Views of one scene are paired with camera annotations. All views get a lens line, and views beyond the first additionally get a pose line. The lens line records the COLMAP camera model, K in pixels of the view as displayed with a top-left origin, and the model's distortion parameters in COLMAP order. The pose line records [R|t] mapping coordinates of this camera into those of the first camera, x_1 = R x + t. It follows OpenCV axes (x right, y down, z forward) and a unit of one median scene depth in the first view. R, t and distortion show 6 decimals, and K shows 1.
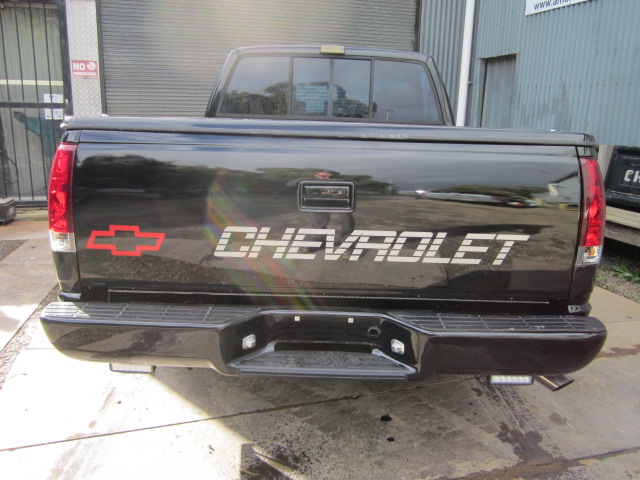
lens RADIAL K [[529.1, 0, 323.1], [0, 529.1, 239.4], [0, 0, 1]] dist [-0.052749, 0.026230]
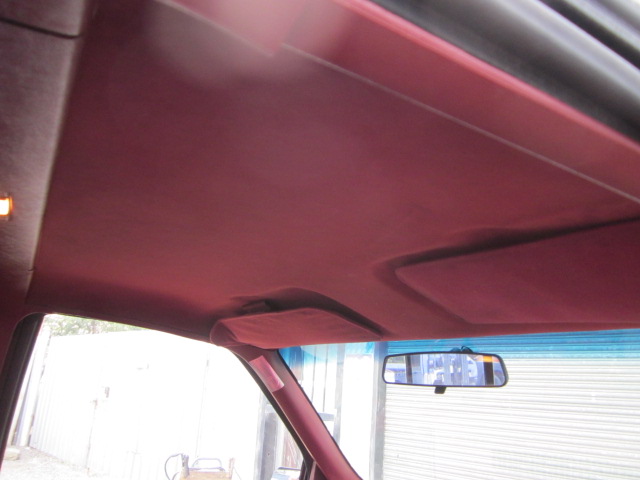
lens RADIAL K [[529.1, 0, 319.2], [0, 529.1, 240.3], [0, 0, 1]] dist [-0.052749, 0.026230]
pose [[0.495803, -0.231419, -0.837033, 0.186715], [-0.266489, 0.876797, -0.400263, -0.246044], [0.826537, 0.421512, 0.373048, 0.857739]]
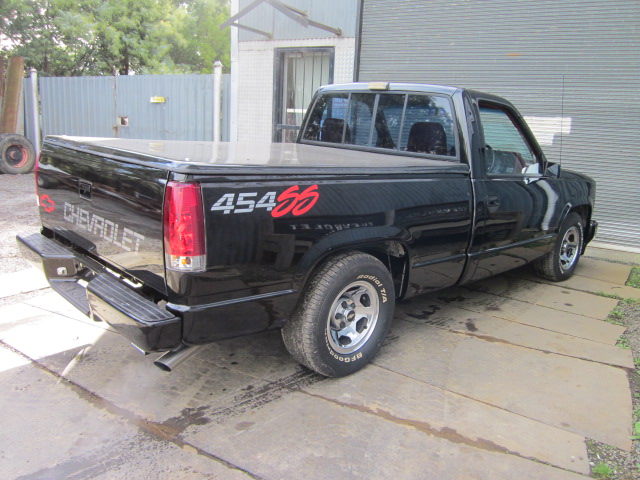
lens RADIAL K [[529.1, 0, 321.2], [0, 529.1, 237.4], [0, 0, 1]] dist [-0.052749, 0.026230]
pose [[0.698037, 0.164996, -0.696793, 0.604138], [-0.199665, 0.979345, 0.031881, -0.051524], [0.687662, 0.116871, 0.716563, 0.132952]]
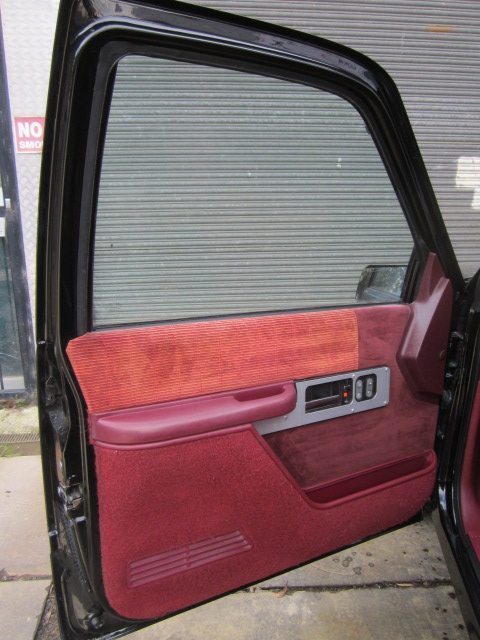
lens RADIAL K [[529.1, 0, 239.1], [0, 529.1, 324.2], [0, 0, 1]] dist [-0.052749, 0.026230]
pose [[0.988741, 0.006069, -0.149516, -0.275696], [-0.006587, 0.999974, -0.002969, -0.205540], [0.149494, 0.003920, 0.988755, 0.747836]]
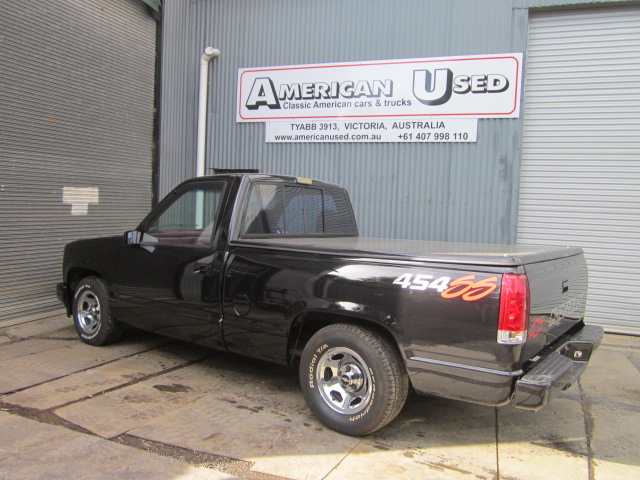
lens RADIAL K [[529.1, 0, 323.6], [0, 529.1, 242.8], [0, 0, 1]] dist [-0.052749, 0.026230]
pose [[0.590816, -0.055262, 0.804912, -0.796681], [0.167004, 0.984421, -0.054996, -0.110961], [-0.789333, 0.166916, 0.590840, 0.190709]]
